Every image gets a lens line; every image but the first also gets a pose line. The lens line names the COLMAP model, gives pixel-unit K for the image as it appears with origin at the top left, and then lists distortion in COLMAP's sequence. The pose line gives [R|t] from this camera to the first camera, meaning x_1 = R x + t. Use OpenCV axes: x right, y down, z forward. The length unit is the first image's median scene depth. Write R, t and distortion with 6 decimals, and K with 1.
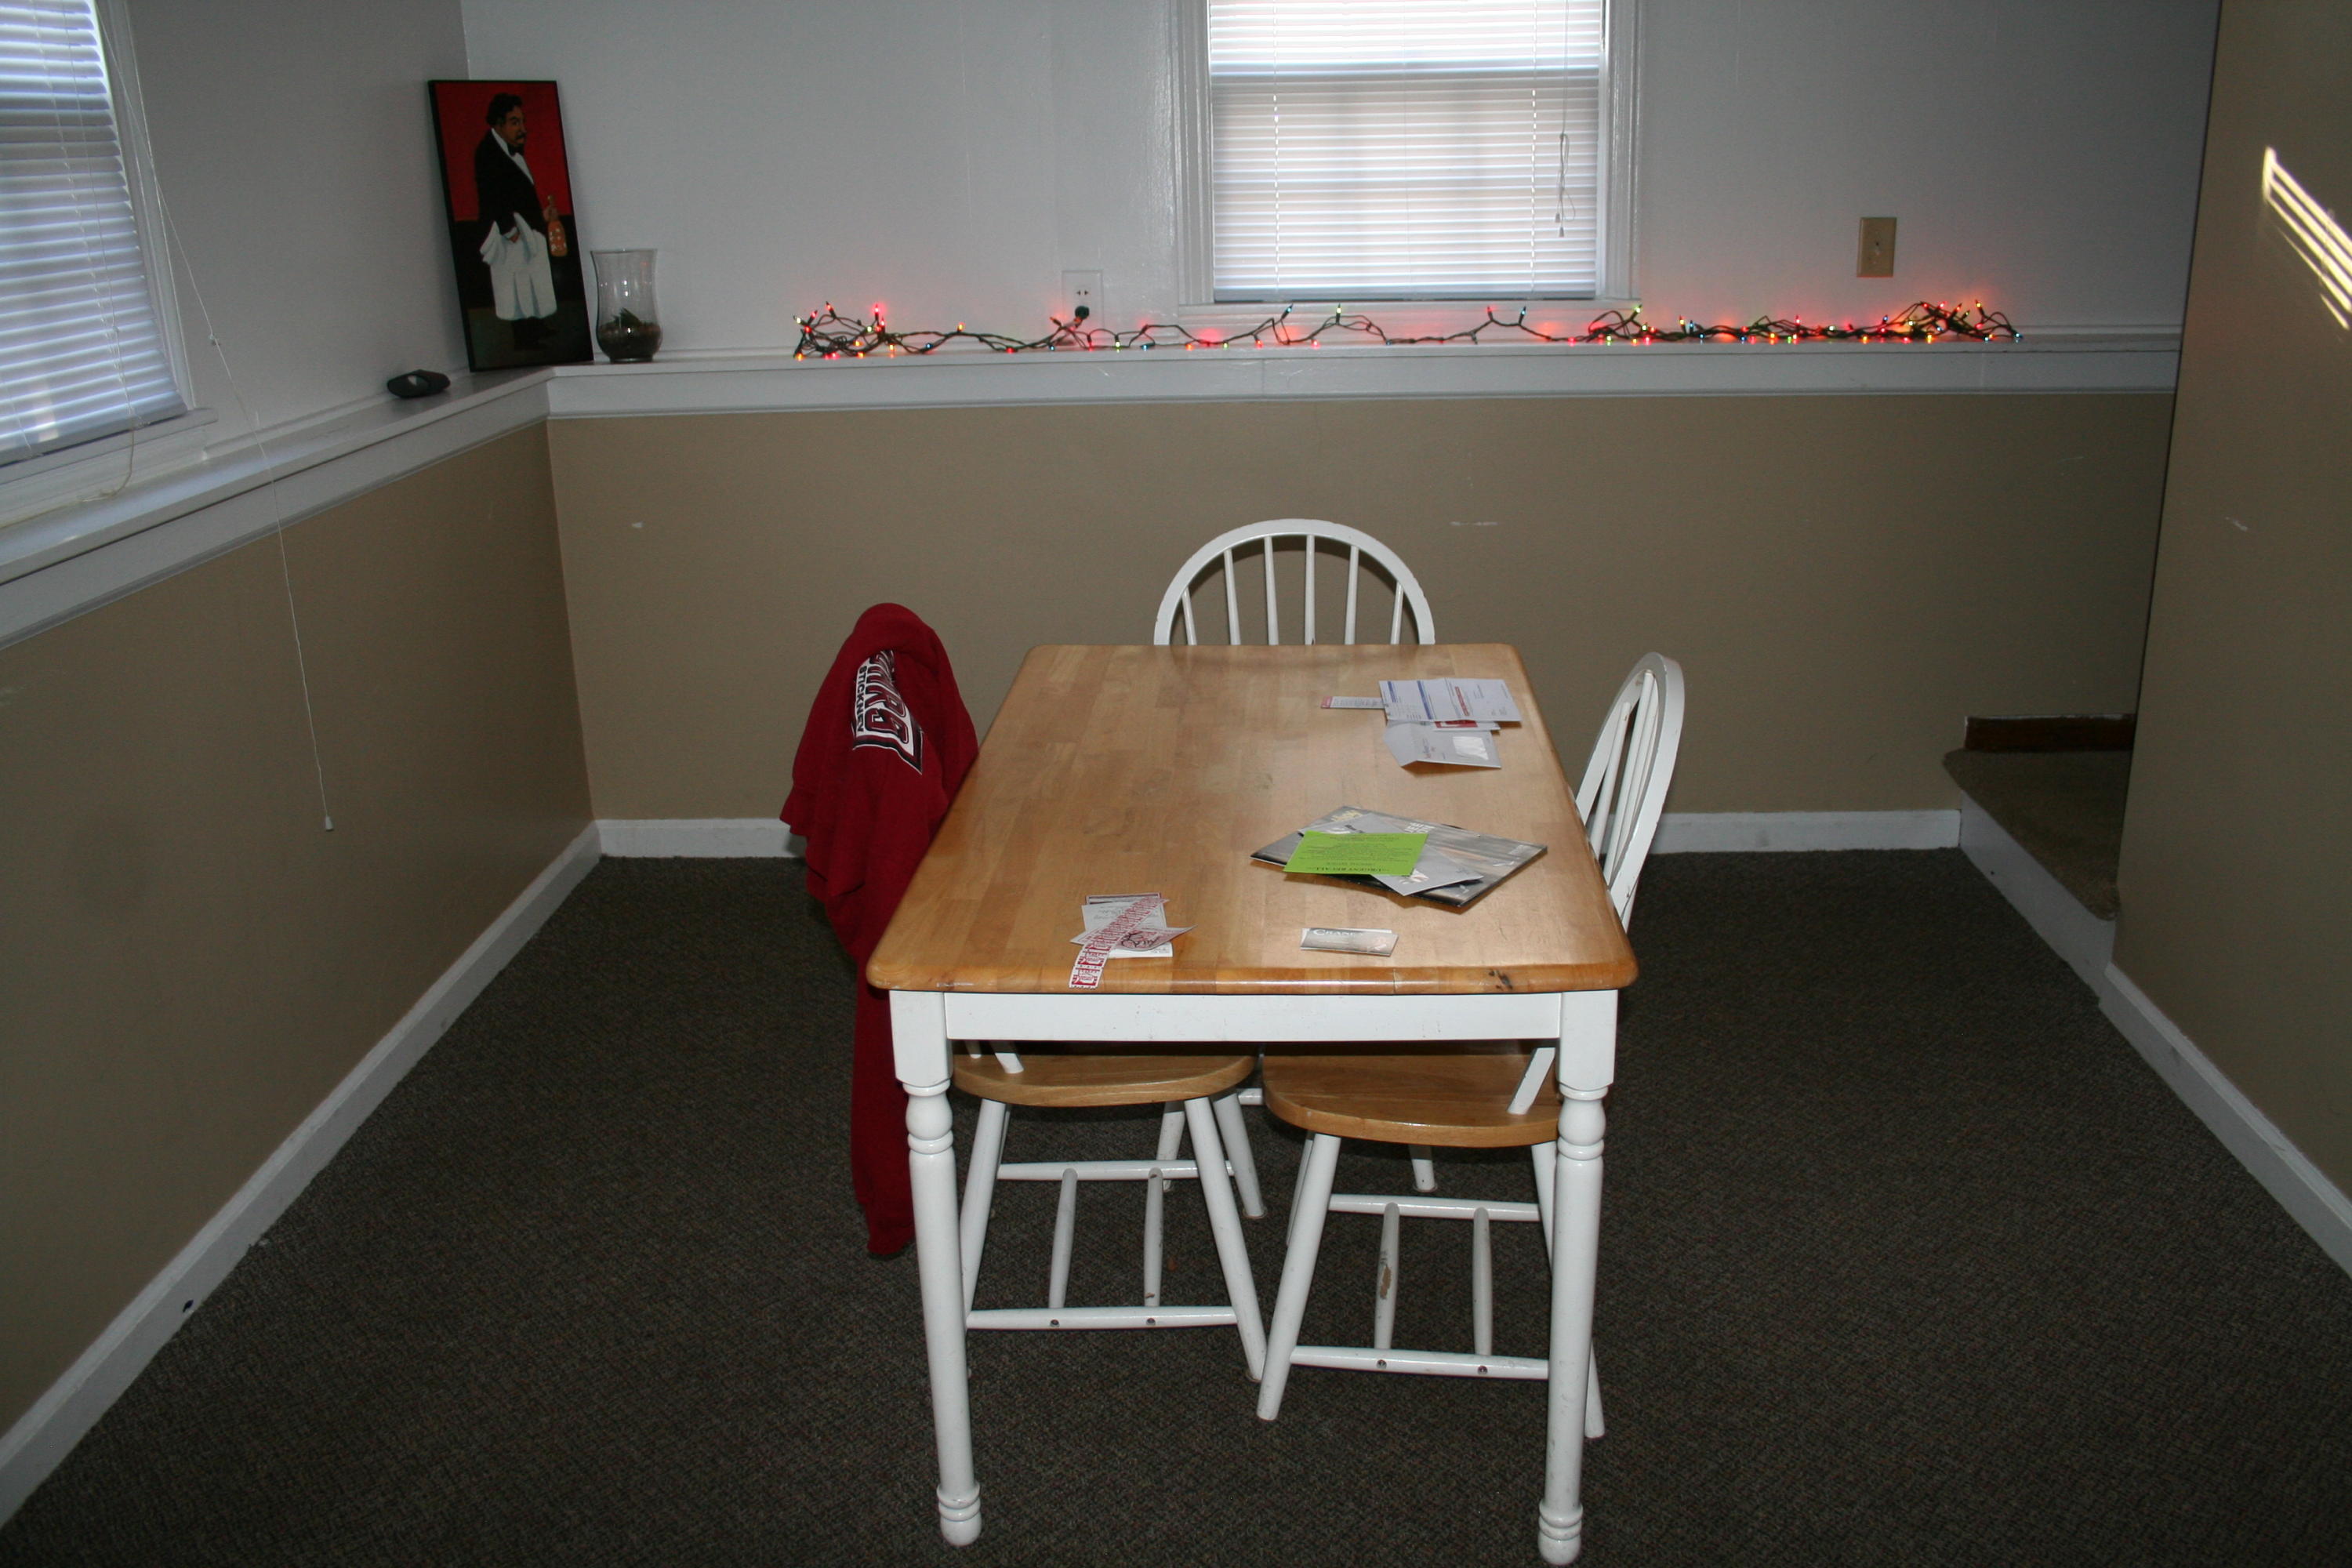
lens RADIAL K [[1948.5, 0, 1176.0], [0, 1948.5, 784.0], [0, 0, 1]] dist [-0.180720, 0.190782]
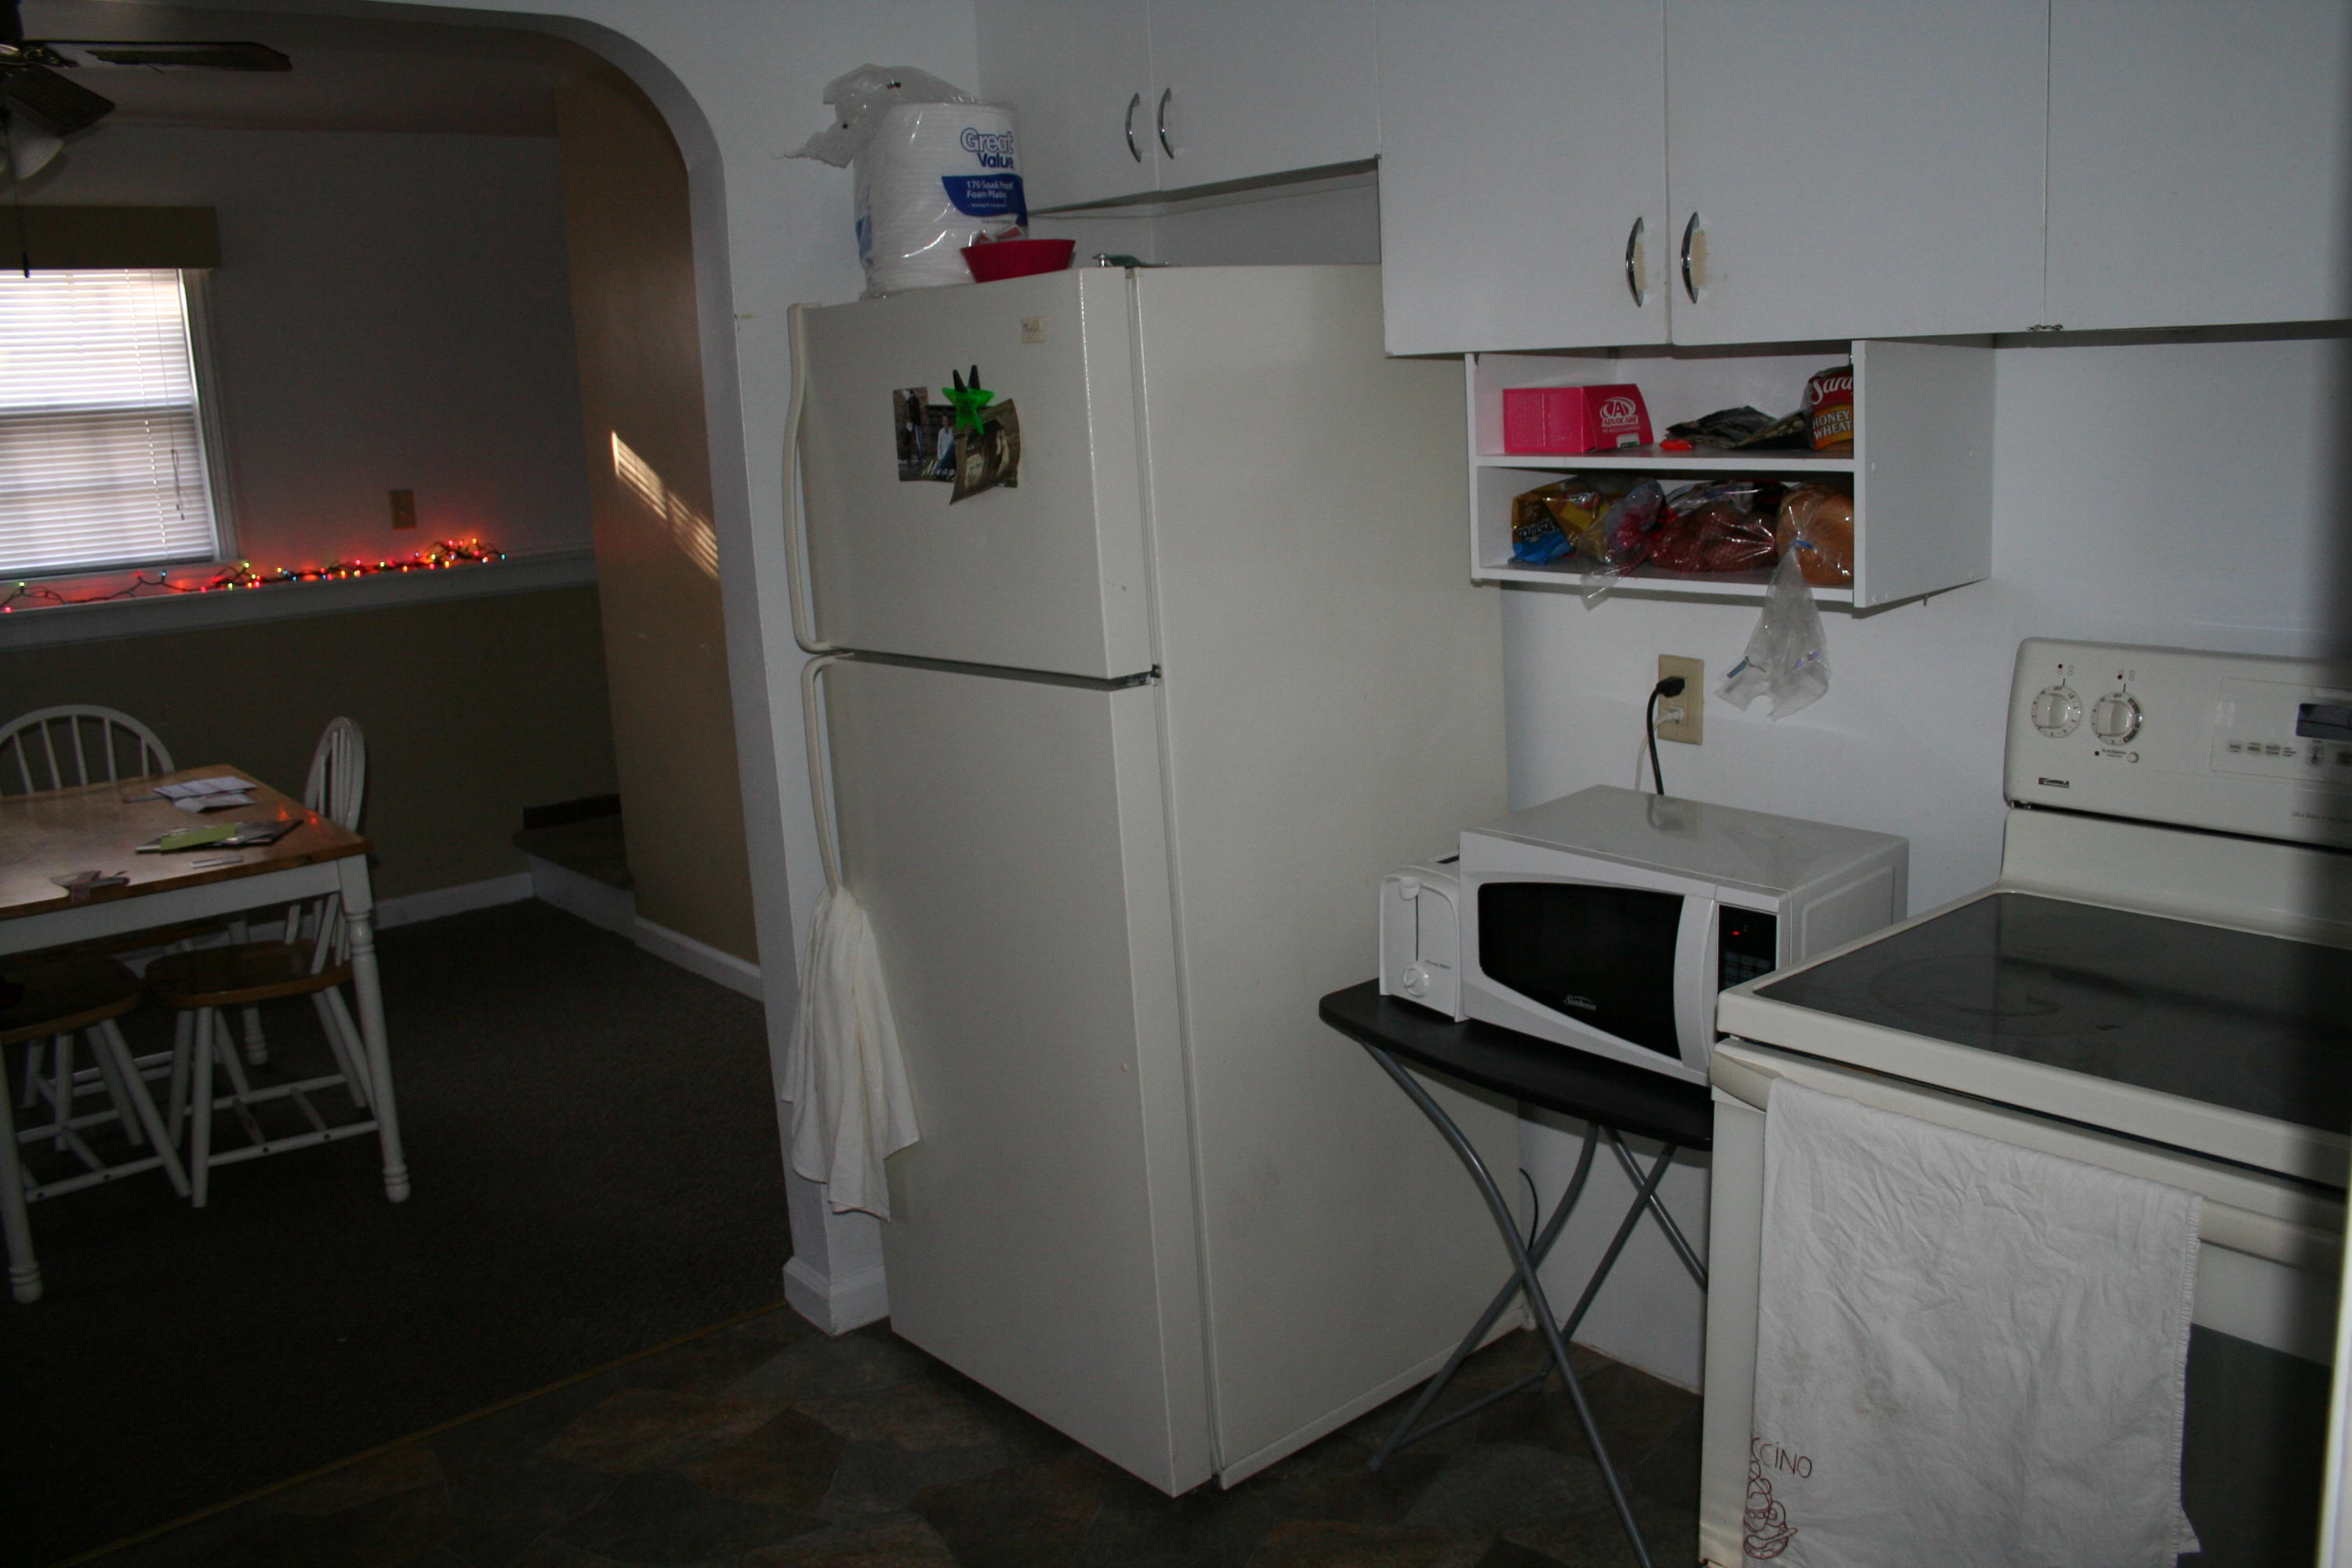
lens RADIAL K [[1948.5, 0, 1176.0], [0, 1948.5, 784.0], [0, 0, 1]] dist [-0.180720, 0.190782]
pose [[0.734786, -0.143560, 0.662933, -0.219878], [0.242221, 0.968440, -0.058756, 0.174816], [-0.633576, 0.203750, 0.746370, -0.500451]]
